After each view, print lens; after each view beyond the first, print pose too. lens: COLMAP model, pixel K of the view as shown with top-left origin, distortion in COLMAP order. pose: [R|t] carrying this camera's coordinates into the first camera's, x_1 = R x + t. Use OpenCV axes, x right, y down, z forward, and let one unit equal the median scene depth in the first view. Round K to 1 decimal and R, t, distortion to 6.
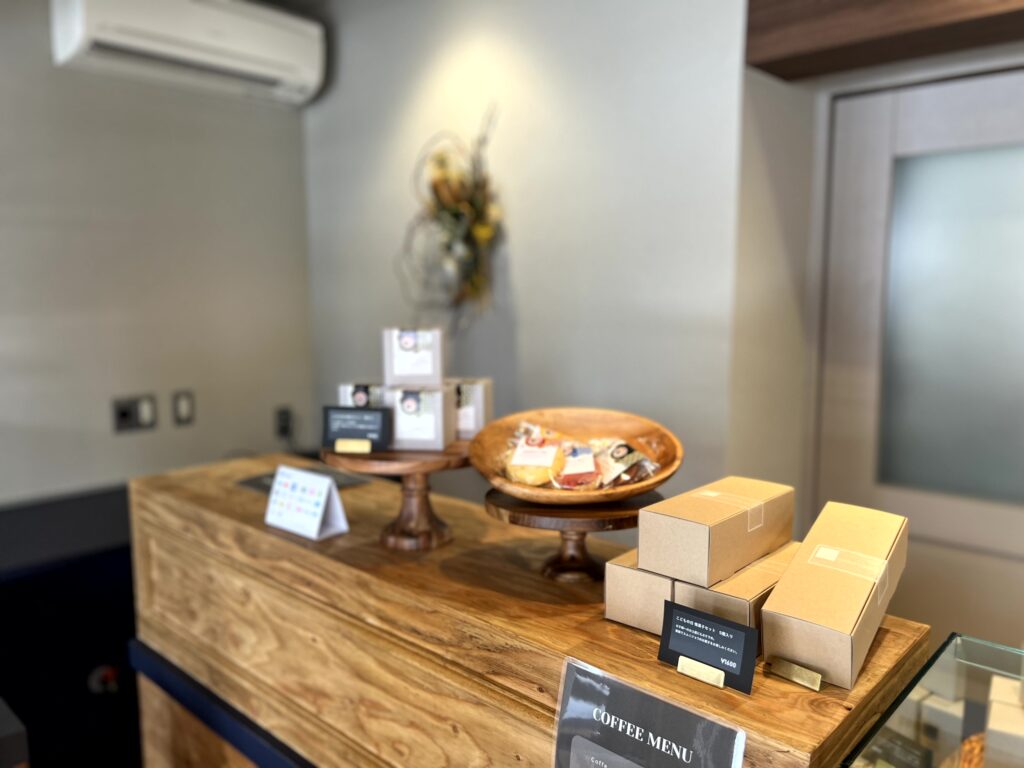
lens RADIAL K [[785.3, 0, 512.0], [0, 785.3, 384.0], [0, 0, 1]] dist [0.006760, 0.001253]
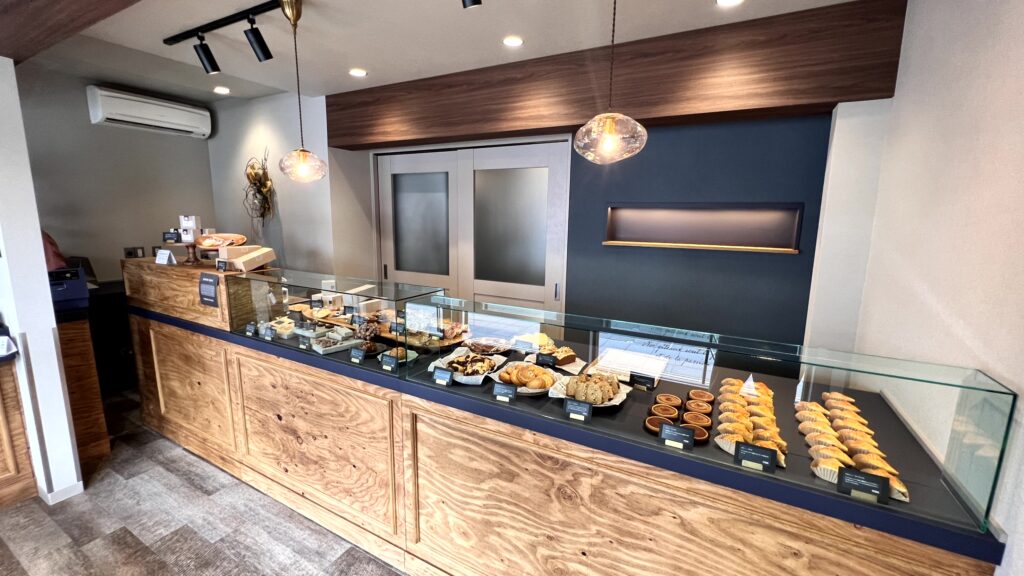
lens RADIAL K [[410.9, 0, 512.0], [0, 410.9, 288.0], [0, 0, 1]] dist [-0.001148, -0.000064]
pose [[0.970443, -0.014000, 0.240923, 0.981902], [0.000130, 0.998346, 0.057488, 0.181214], [-0.241330, -0.055757, 0.968840, -1.550657]]
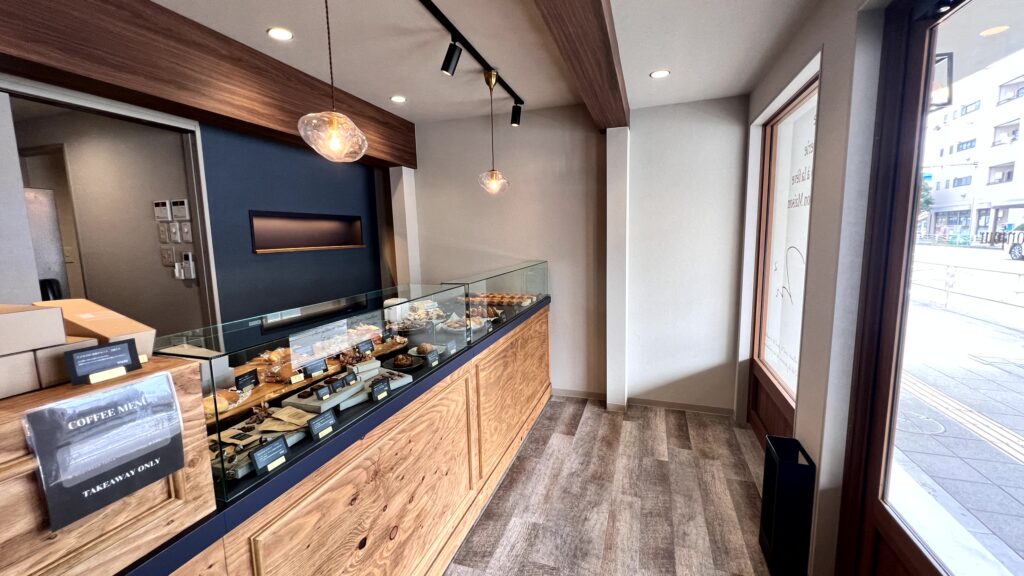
lens RADIAL K [[410.9, 0, 512.0], [0, 410.9, 288.0], [0, 0, 1]] dist [-0.001148, -0.000064]
pose [[-0.411537, -0.096482, 0.906272, -0.583809], [0.132324, 0.977519, 0.164155, 0.071327], [-0.901736, 0.187478, -0.389519, 0.260738]]
